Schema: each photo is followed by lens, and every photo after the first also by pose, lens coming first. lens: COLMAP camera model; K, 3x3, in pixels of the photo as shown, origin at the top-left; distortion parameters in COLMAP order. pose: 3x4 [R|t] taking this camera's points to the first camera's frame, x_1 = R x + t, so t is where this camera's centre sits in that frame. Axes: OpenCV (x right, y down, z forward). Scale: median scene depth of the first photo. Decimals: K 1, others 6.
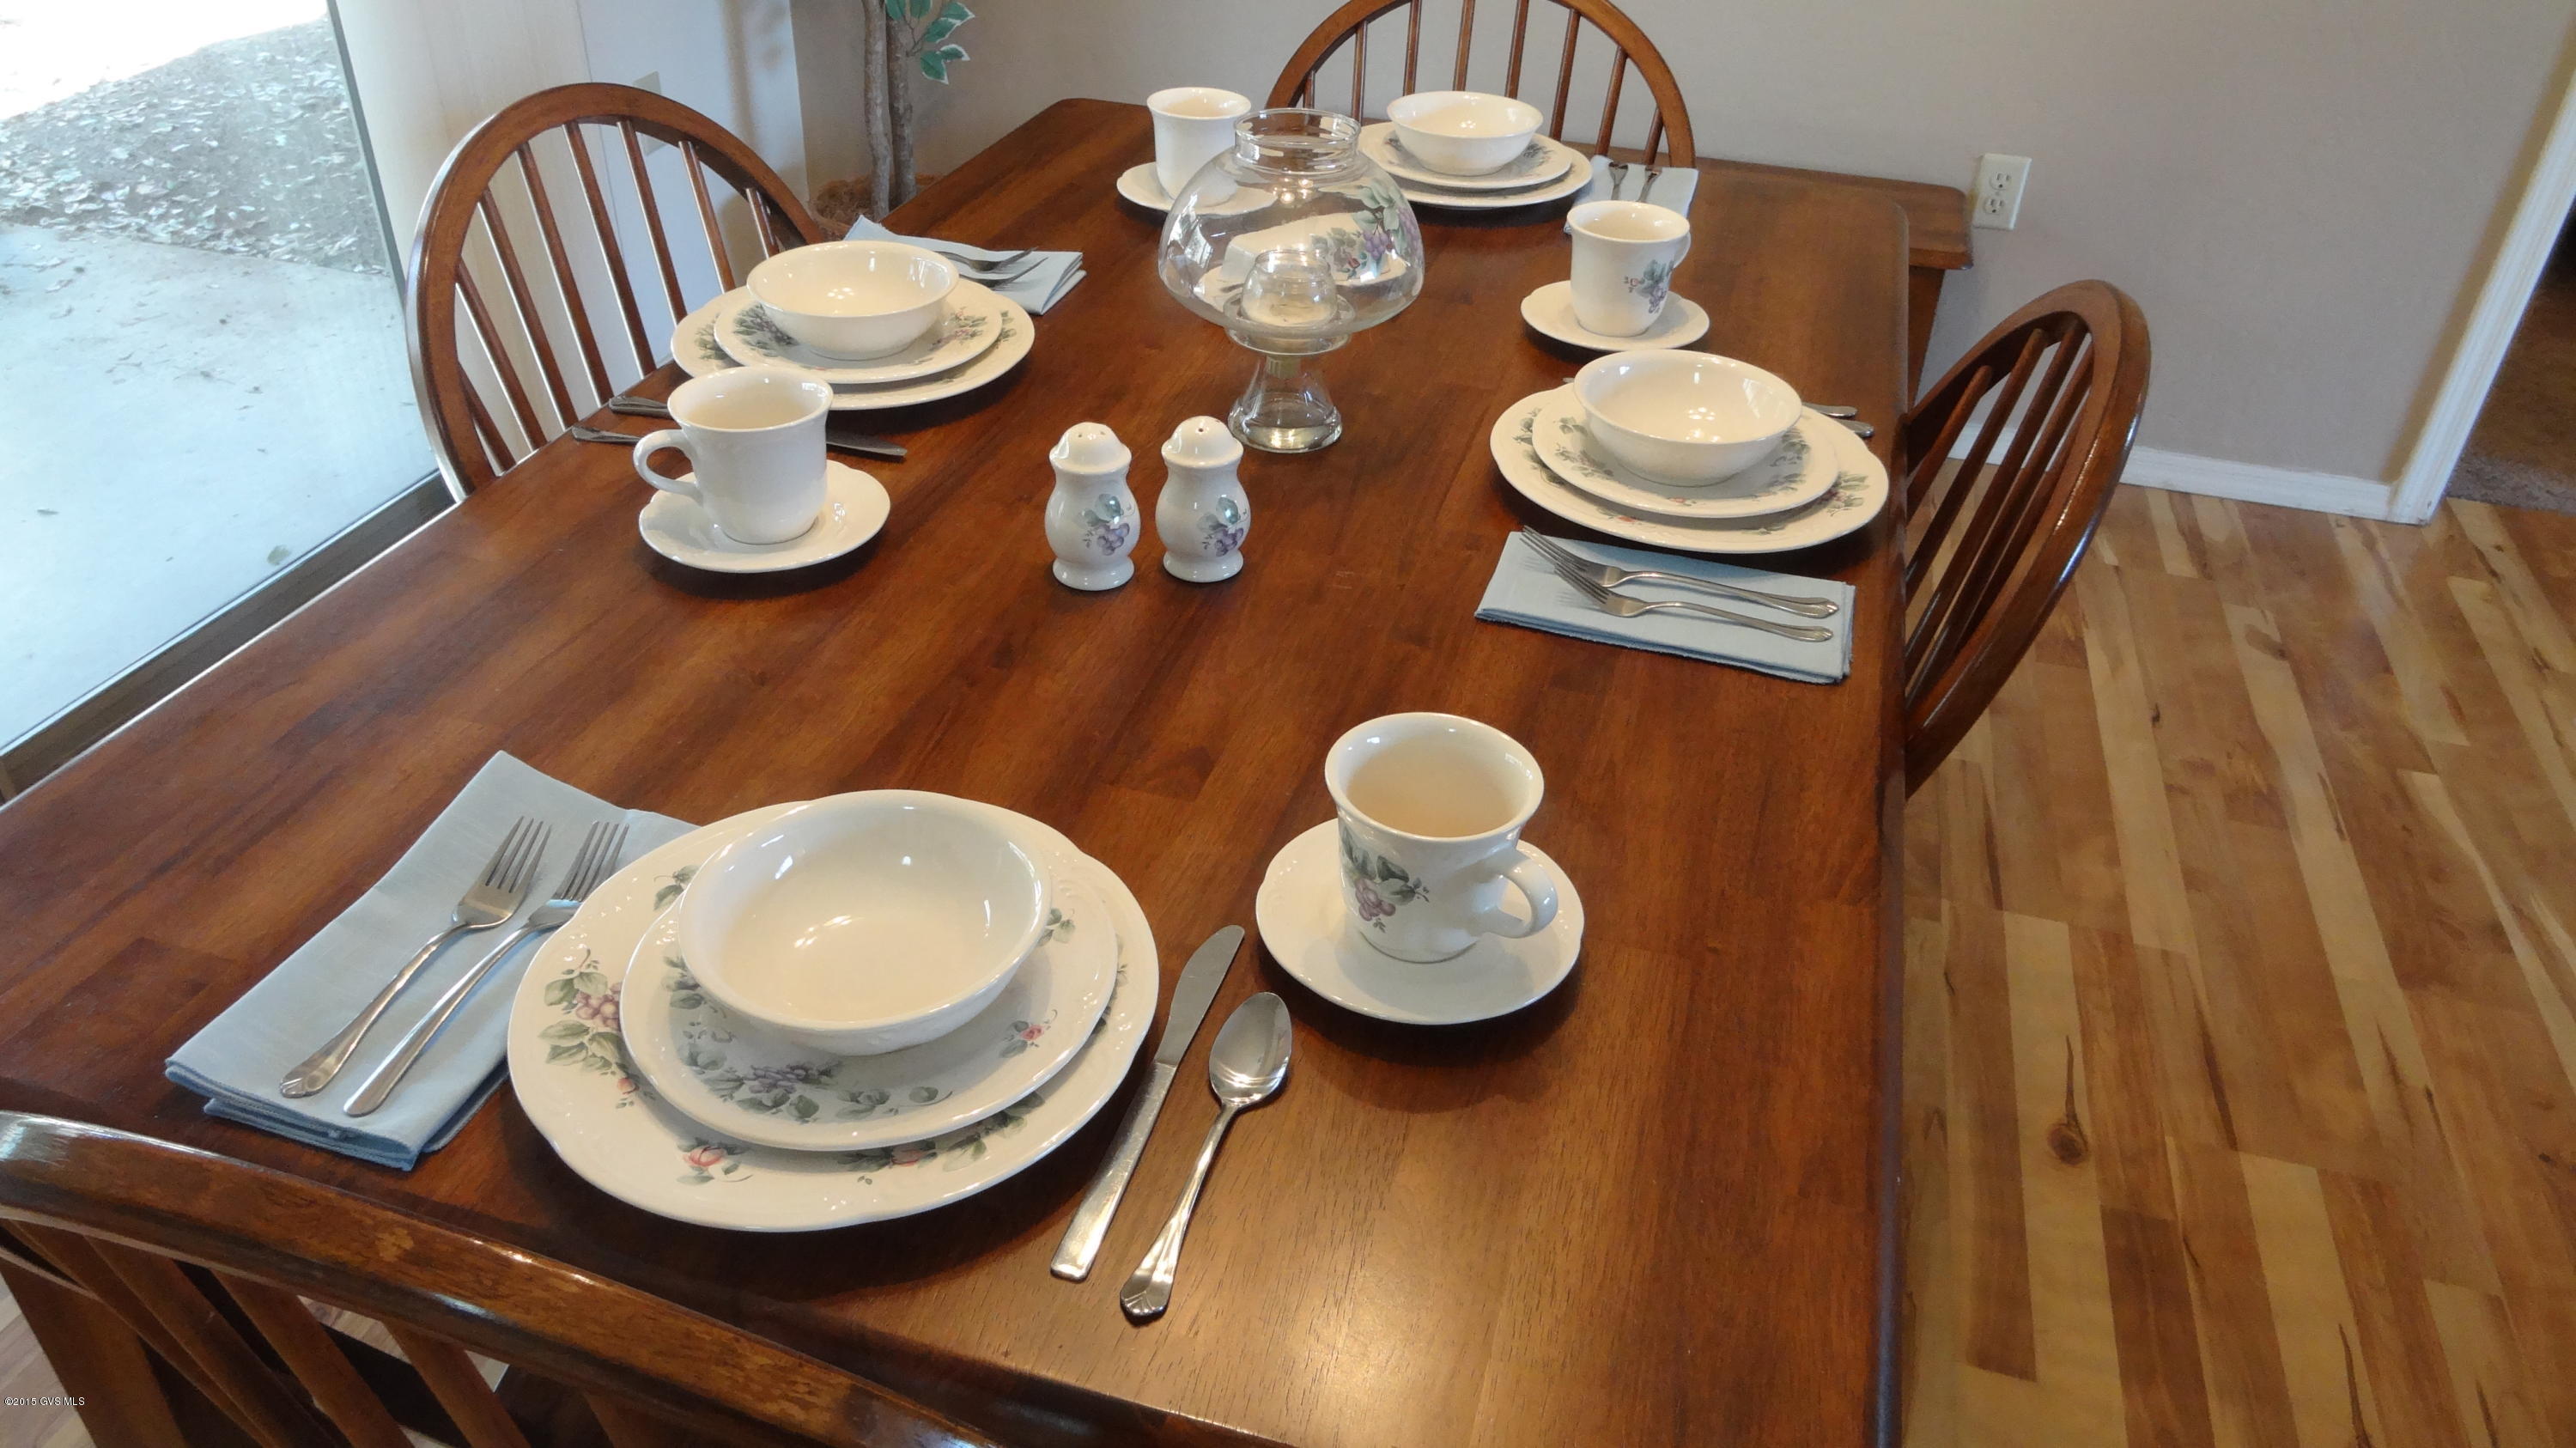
lens RADIAL K [[1794.2, 0, 1273.3], [0, 1794.2, 712.4], [0, 0, 1]] dist [0.004878, -0.000264]
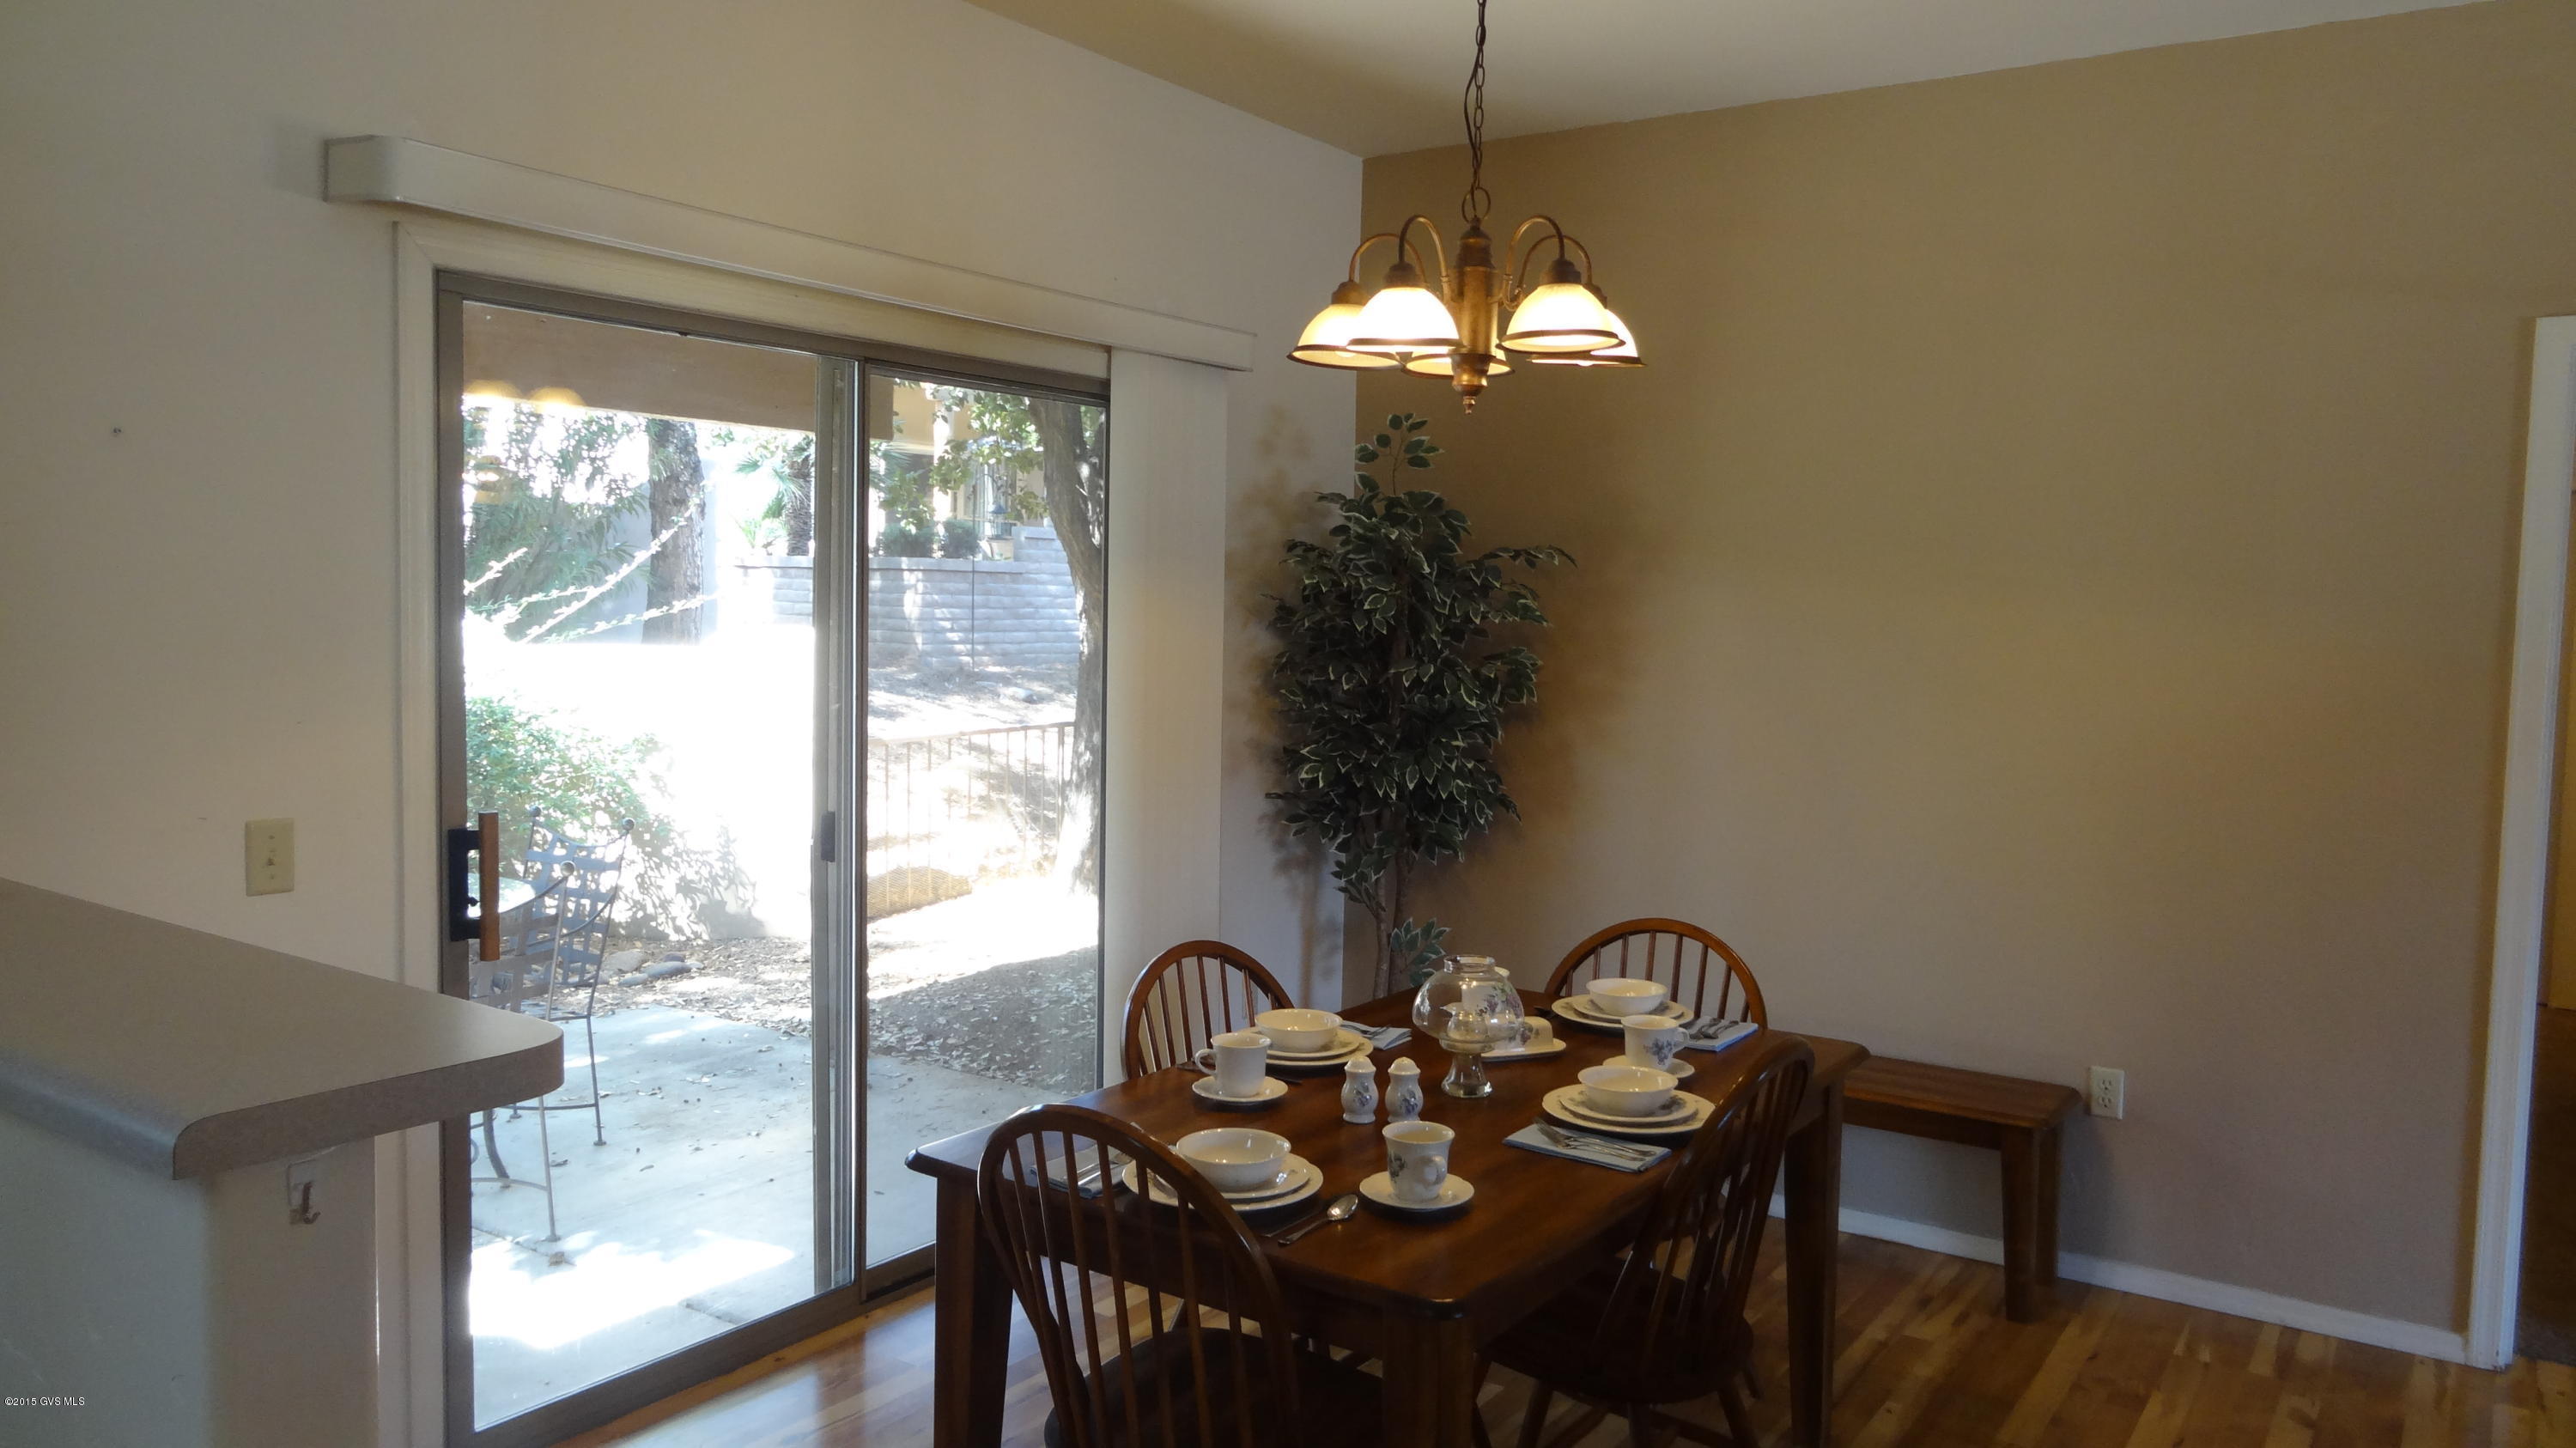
lens RADIAL K [[1794.2, 0, 1287.4], [0, 1794.2, 722.0], [0, 0, 1]] dist [0.004878, -0.000264]
pose [[0.947756, 0.003743, -0.318974, 0.378568], [-0.164623, 0.862229, -0.479020, 0.416079], [0.273236, 0.506505, 0.817799, -0.850055]]
